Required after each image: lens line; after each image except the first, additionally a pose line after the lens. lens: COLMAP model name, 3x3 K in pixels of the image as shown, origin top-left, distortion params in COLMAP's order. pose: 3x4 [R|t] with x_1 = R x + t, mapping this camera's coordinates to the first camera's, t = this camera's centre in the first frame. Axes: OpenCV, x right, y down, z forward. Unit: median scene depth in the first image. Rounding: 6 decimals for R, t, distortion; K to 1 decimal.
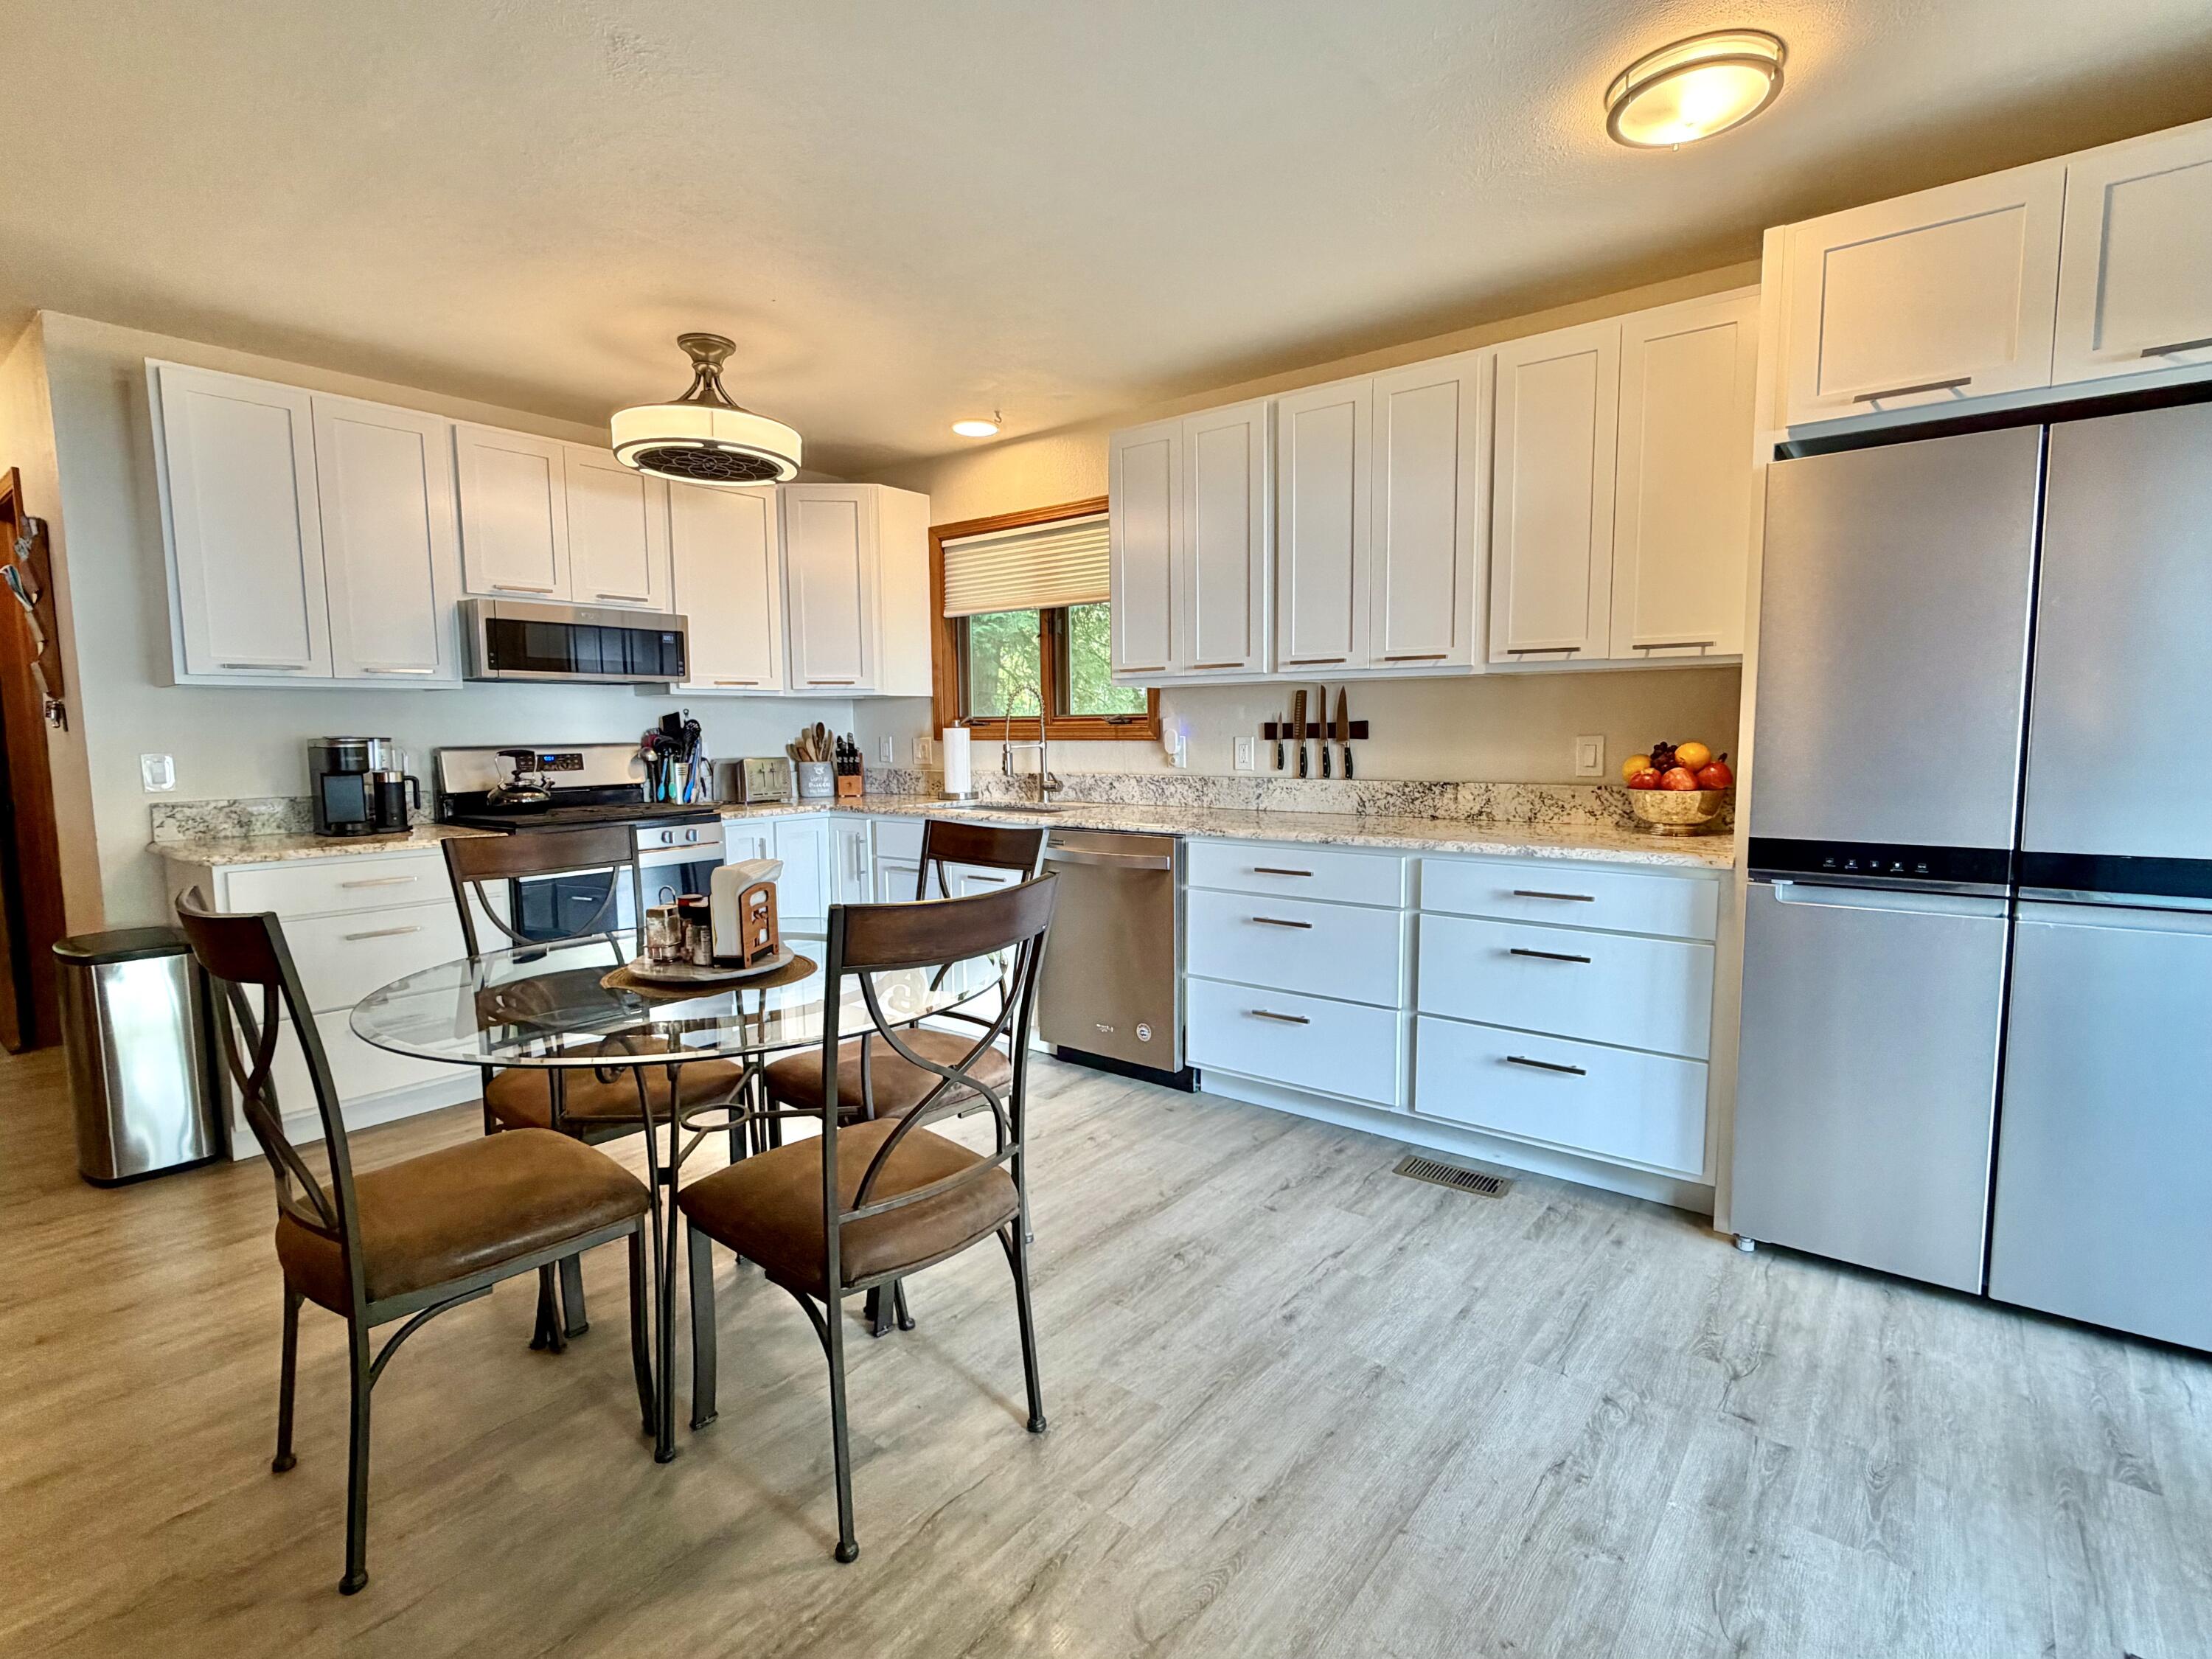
lens RADIAL K [[1064.2, 0, 1102.7], [0, 1064.2, 833.5], [0, 0, 1]] dist [-0.000693, 0.000338]
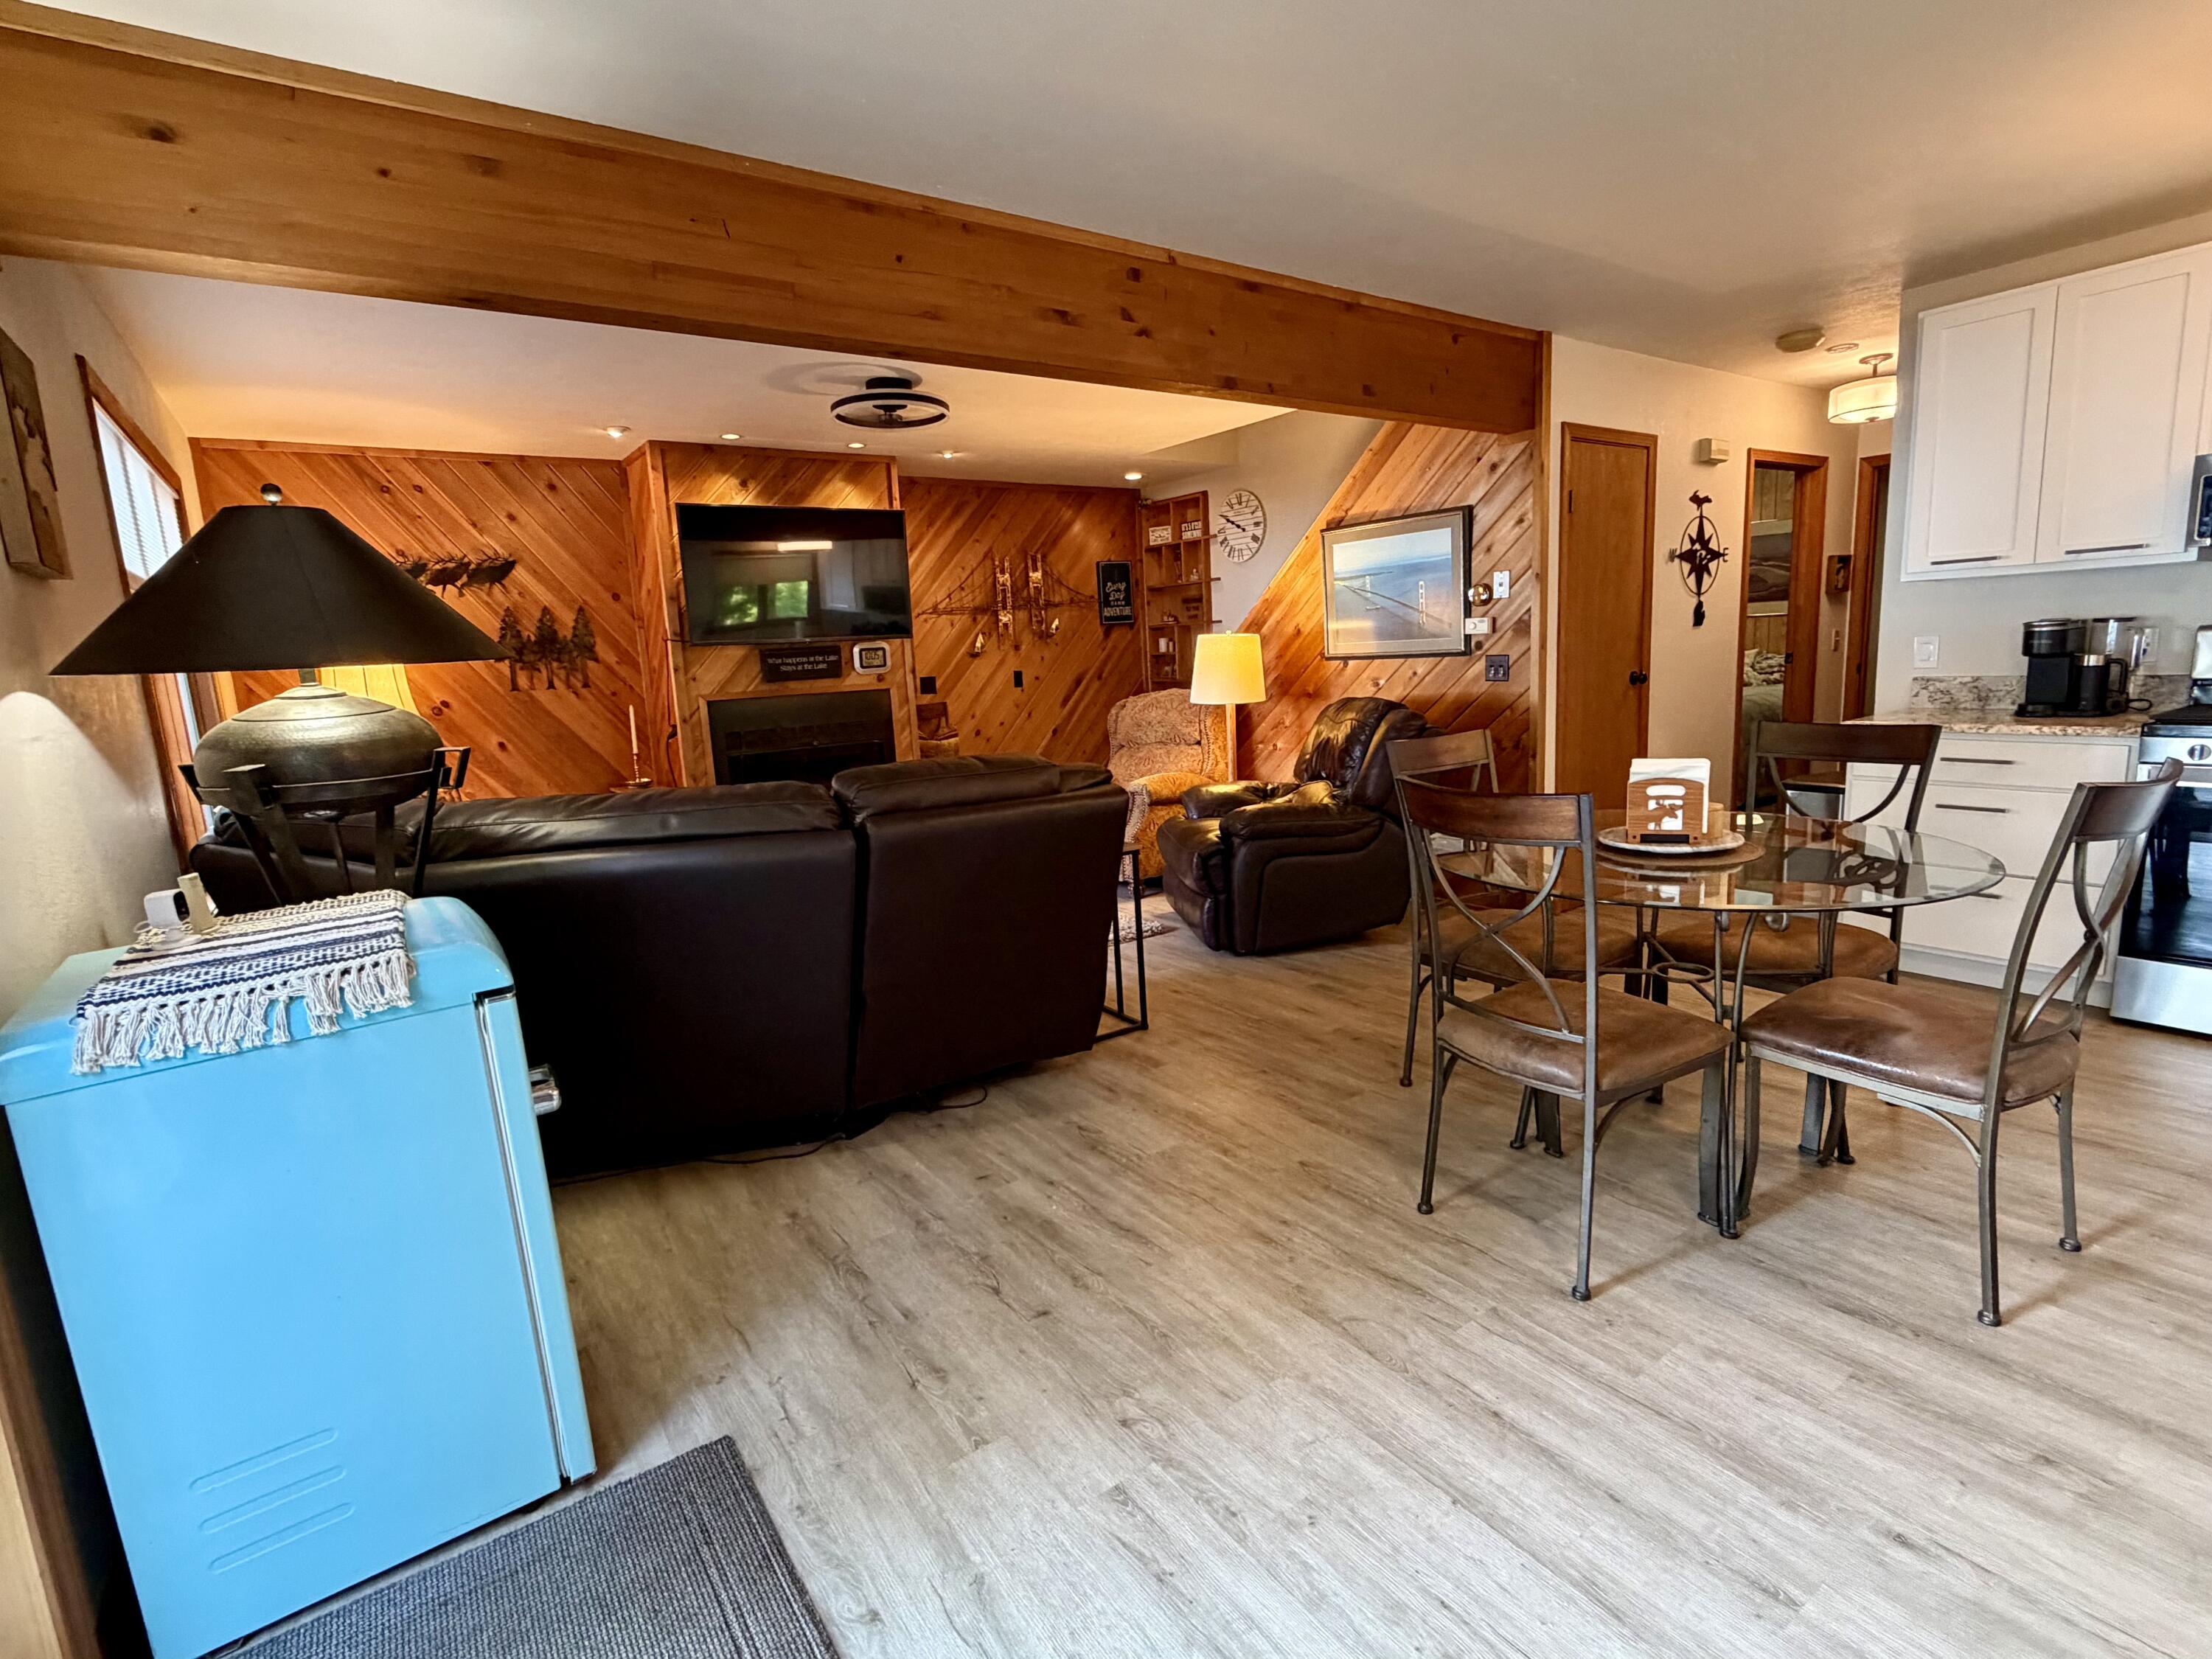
lens RADIAL K [[1064.2, 0, 1107.6], [0, 1064.2, 829.6], [0, 0, 1]] dist [-0.000693, 0.000338]
pose [[-0.278029, 0.183089, -0.942962, 0.557290], [-0.042227, 0.978388, 0.202417, -0.063150], [0.959644, 0.096097, -0.264289, 0.421085]]
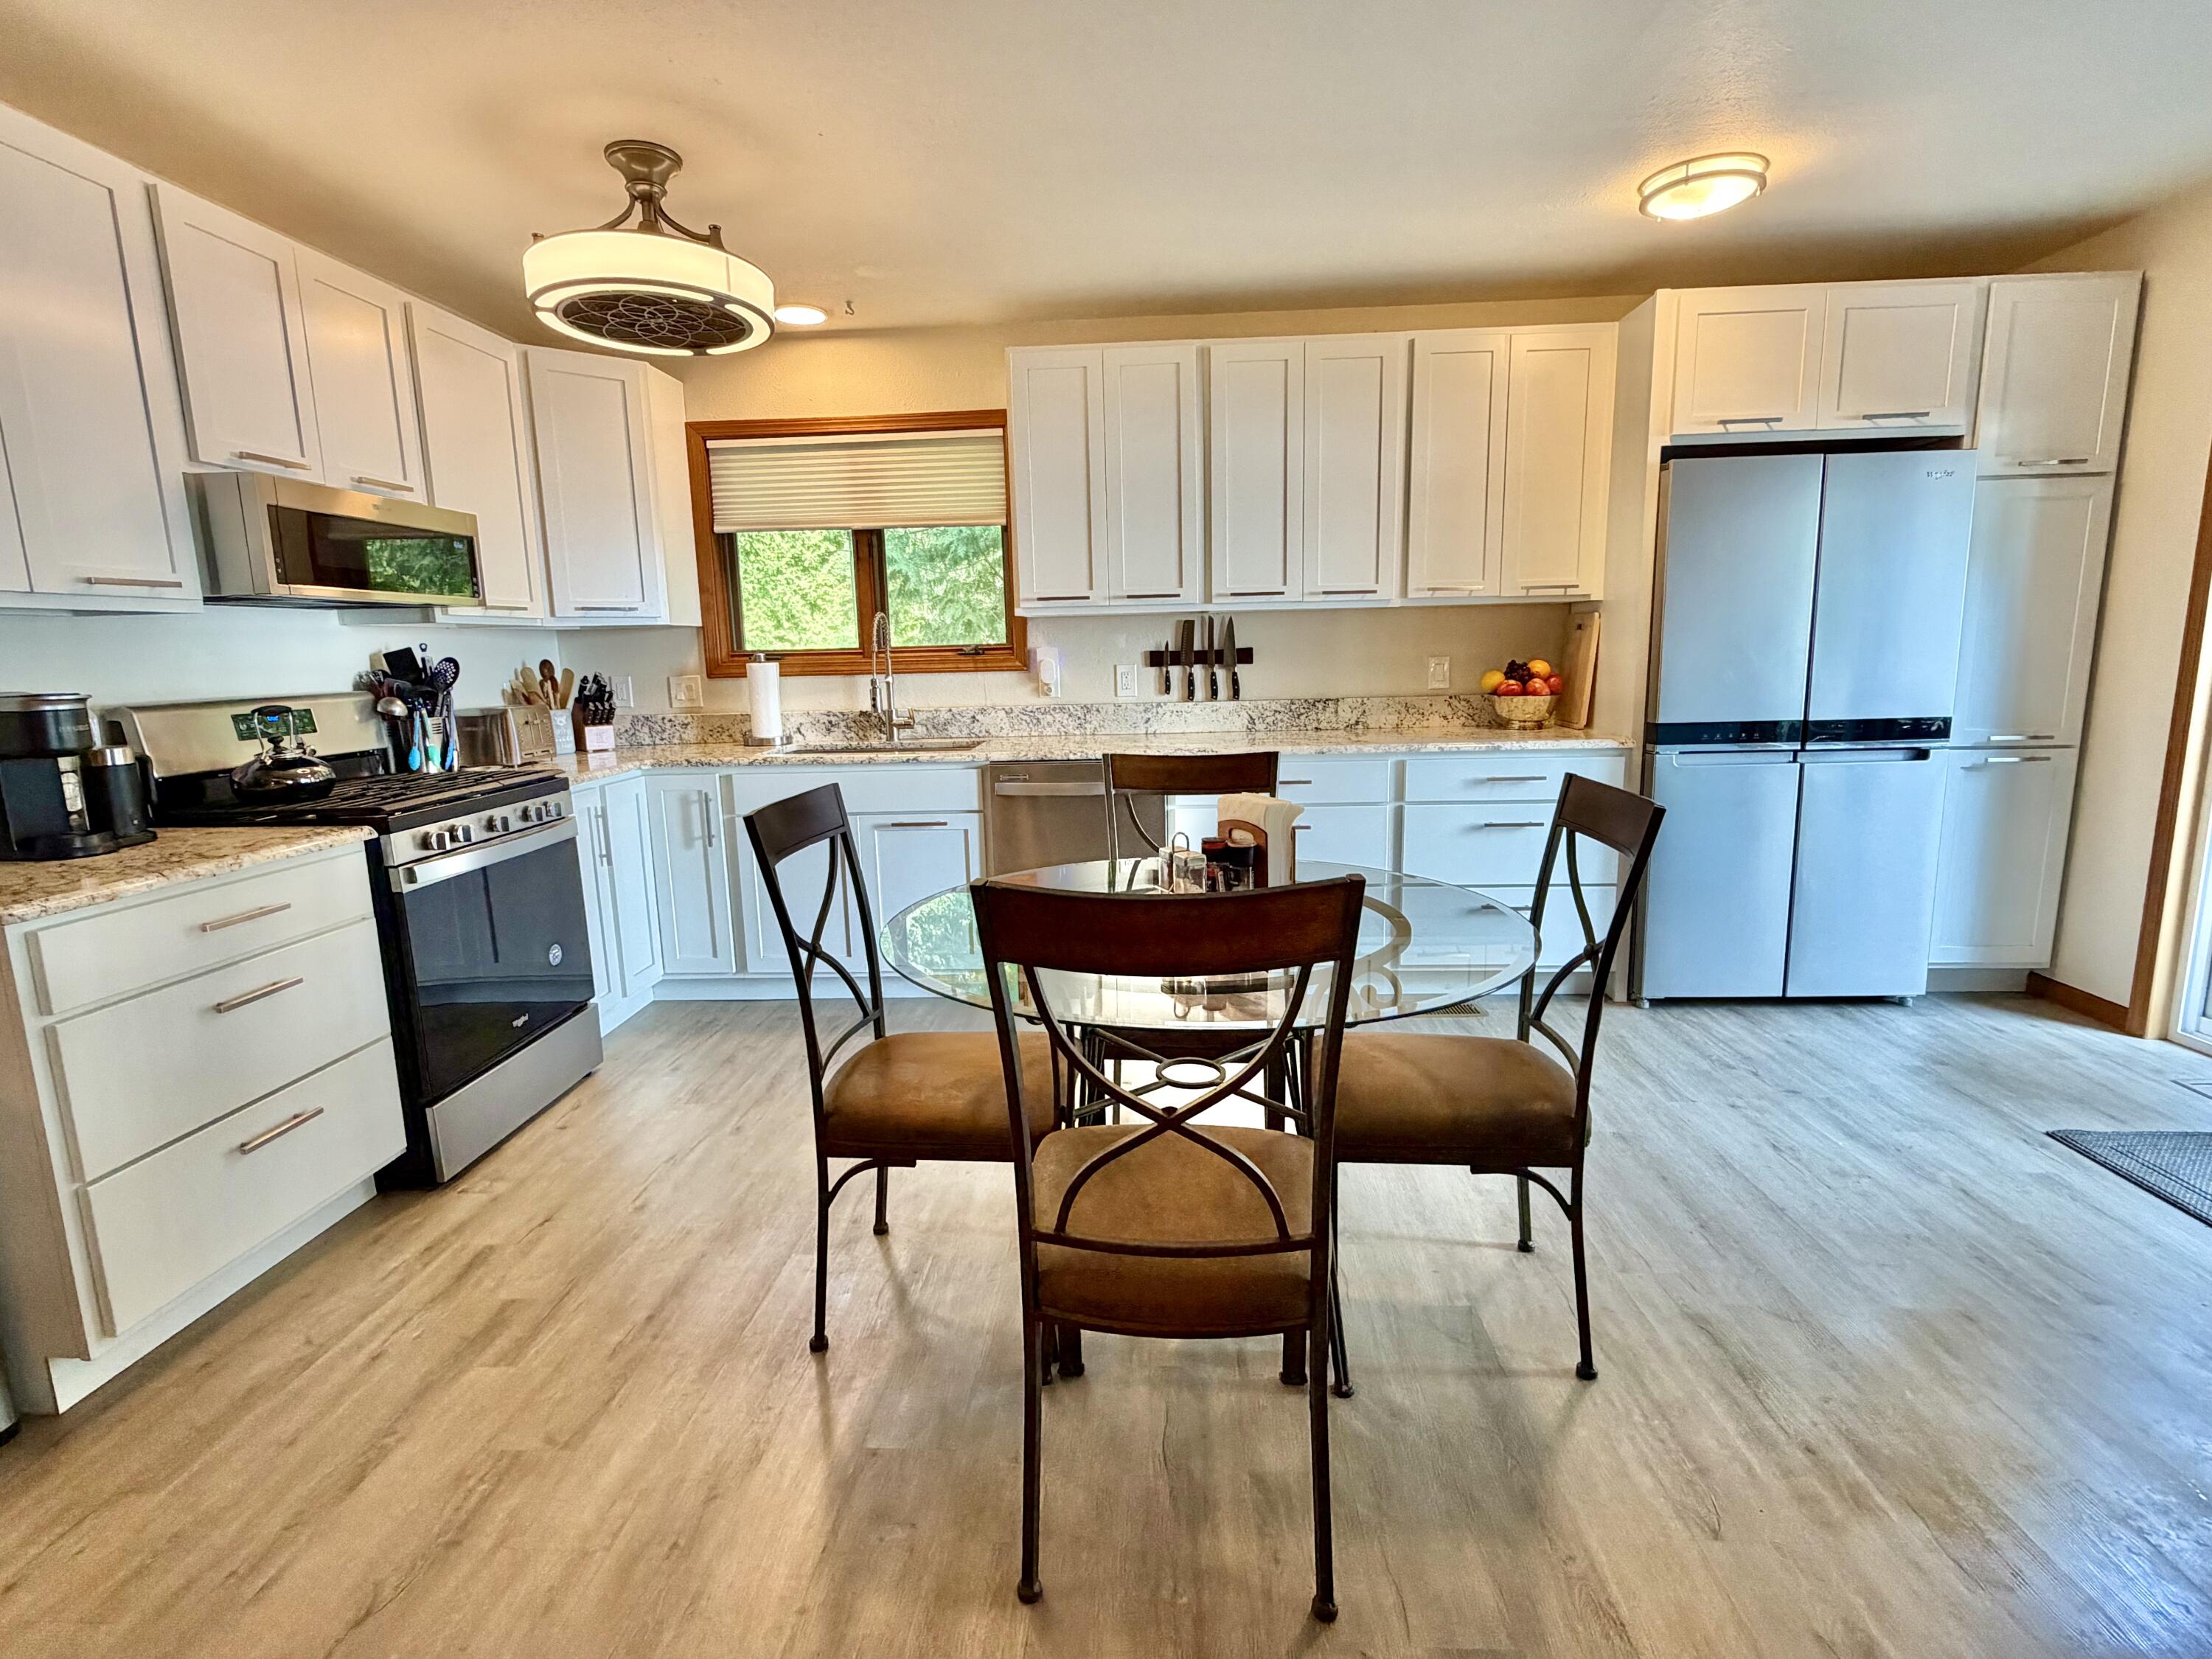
lens RADIAL K [[1064.2, 0, 1102.8], [0, 1064.2, 829.8], [0, 0, 1]] dist [-0.000693, 0.000338]
pose [[0.815625, -0.108384, 0.568338, -0.579607], [0.075109, 0.993820, 0.081737, -0.019017], [-0.573684, -0.023979, 0.818725, 0.171522]]
